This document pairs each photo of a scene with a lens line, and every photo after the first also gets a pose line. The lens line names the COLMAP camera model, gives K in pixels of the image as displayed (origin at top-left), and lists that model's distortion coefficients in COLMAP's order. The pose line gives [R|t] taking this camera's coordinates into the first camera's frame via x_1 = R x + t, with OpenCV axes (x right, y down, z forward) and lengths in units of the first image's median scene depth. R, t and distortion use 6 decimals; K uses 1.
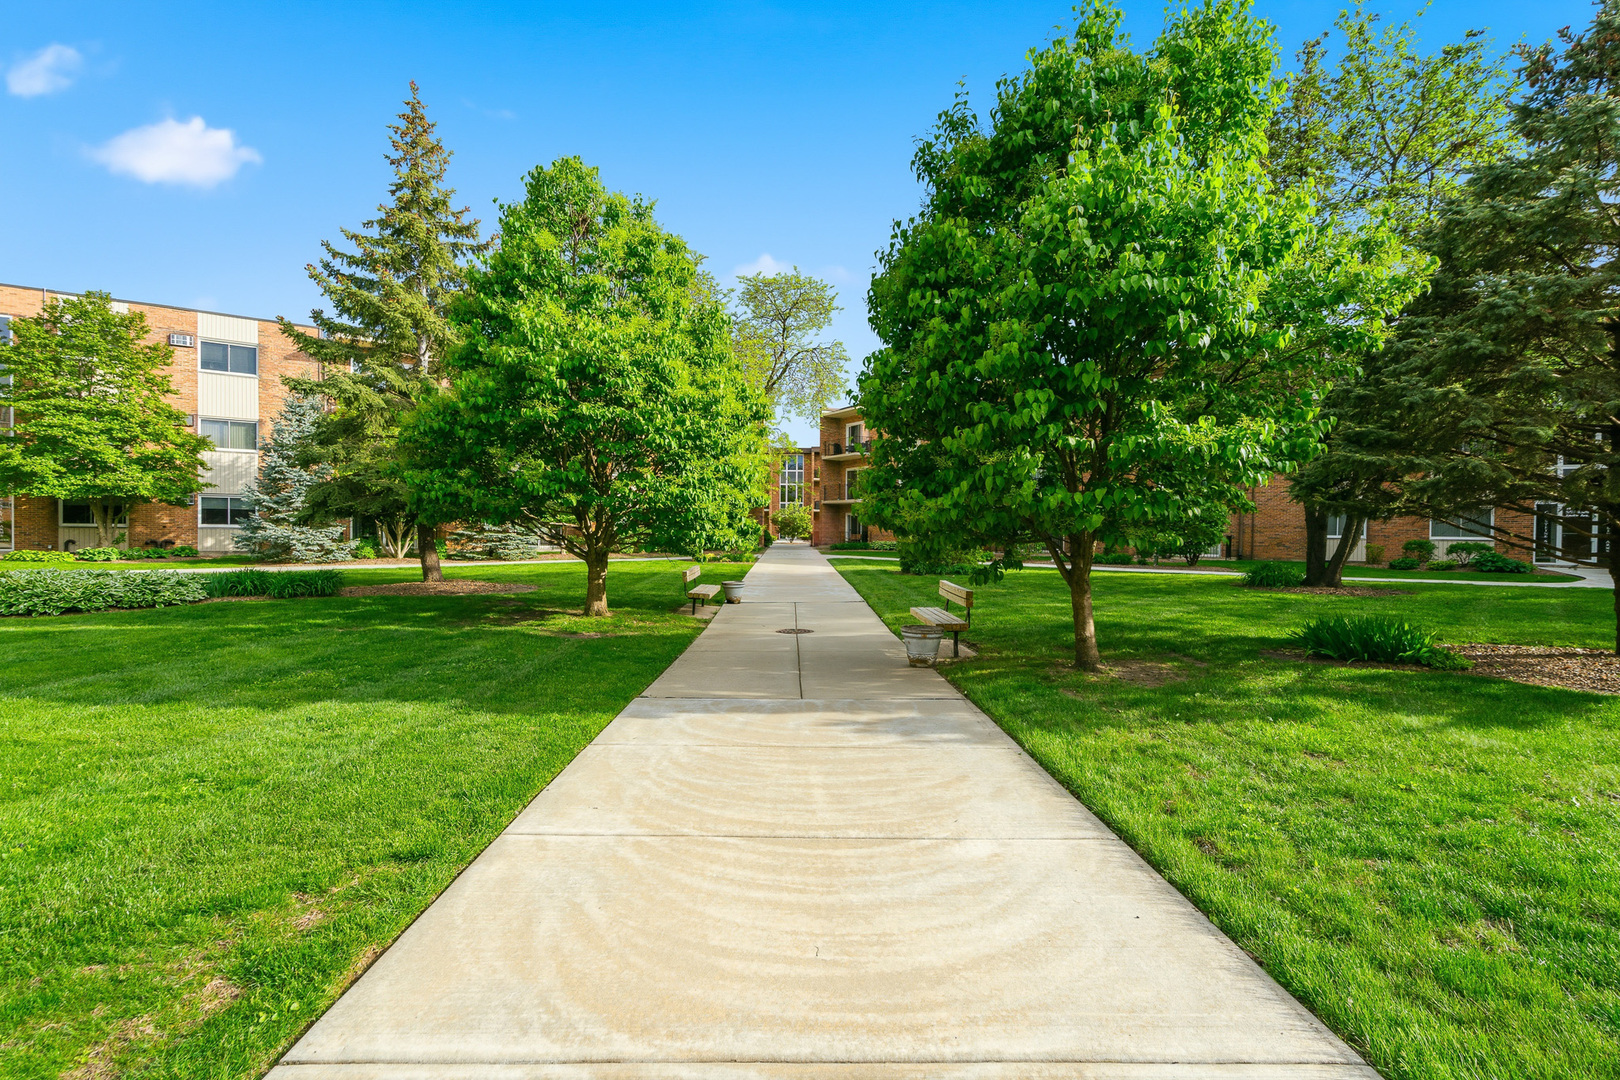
lens RADIAL K [[732.8, 0, 810.0], [0, 732.8, 540.0], [0, 0, 1]] dist [0.000024, 0.000393]
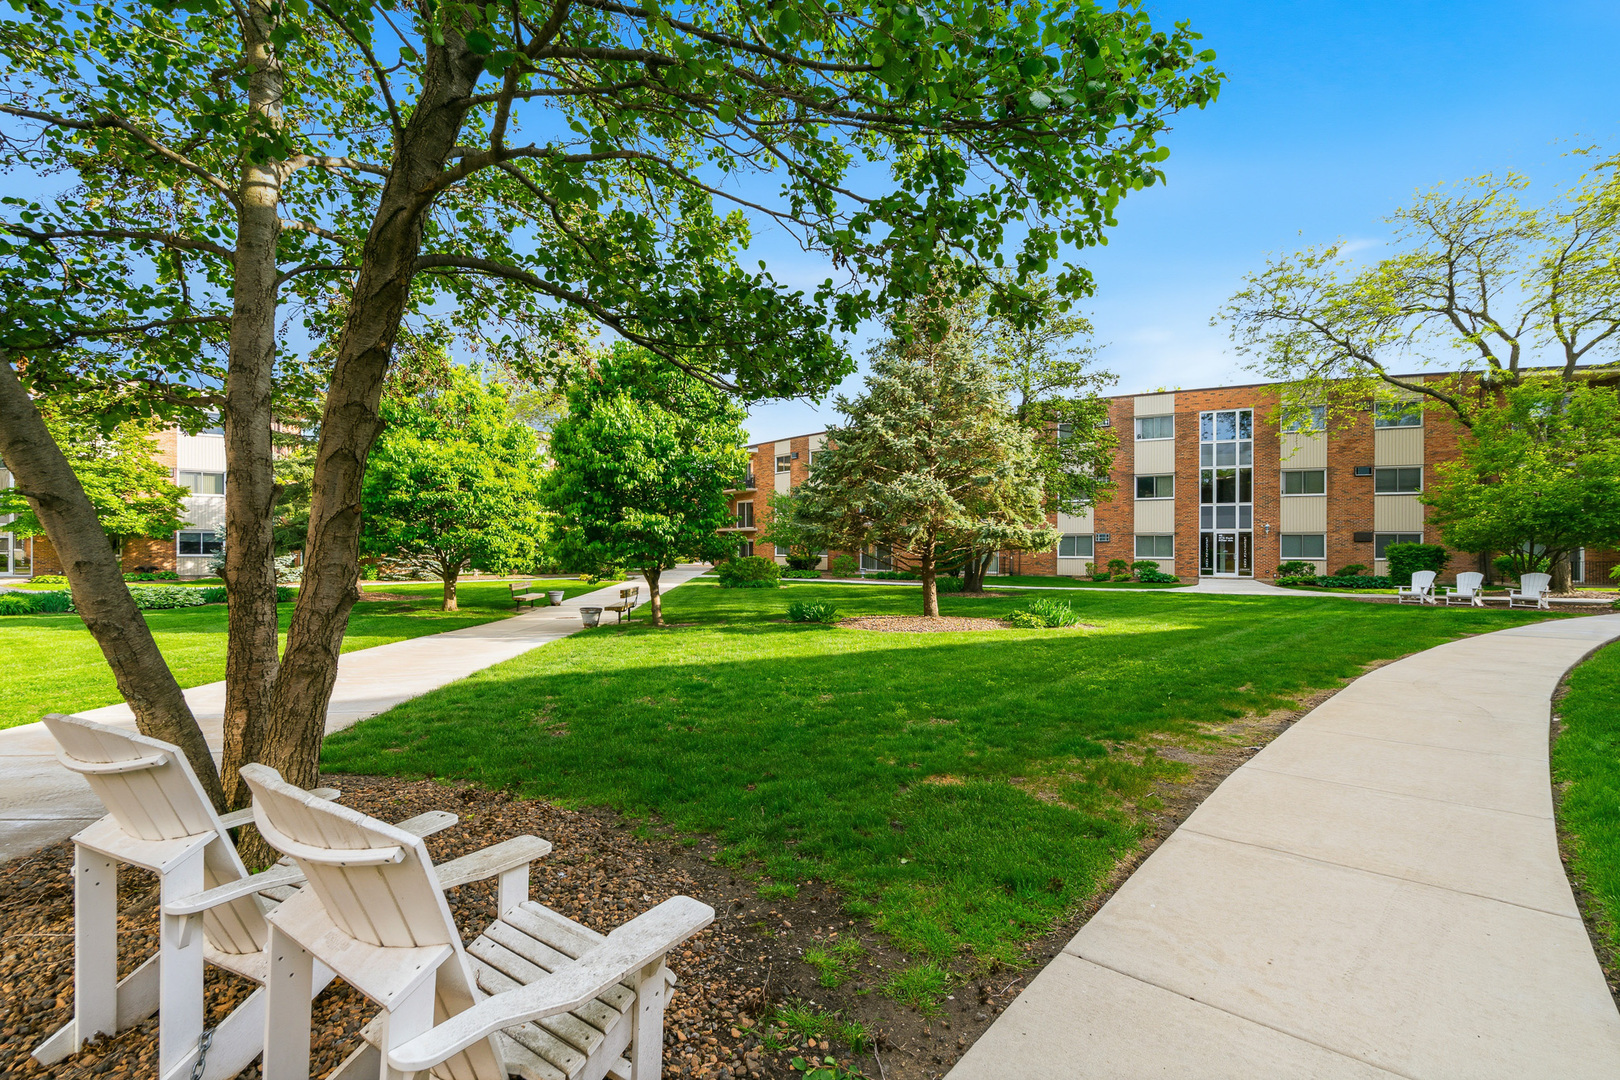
lens RADIAL K [[745.7, 0, 811.8], [0, 745.7, 548.3], [0, 0, 1]] dist [0.000798, 0.000313]
pose [[0.999345, -0.006802, 0.035544, 0.254720], [0.007420, 0.999823, -0.017272, -0.001236], [-0.035420, 0.017525, 0.999219, -0.388086]]
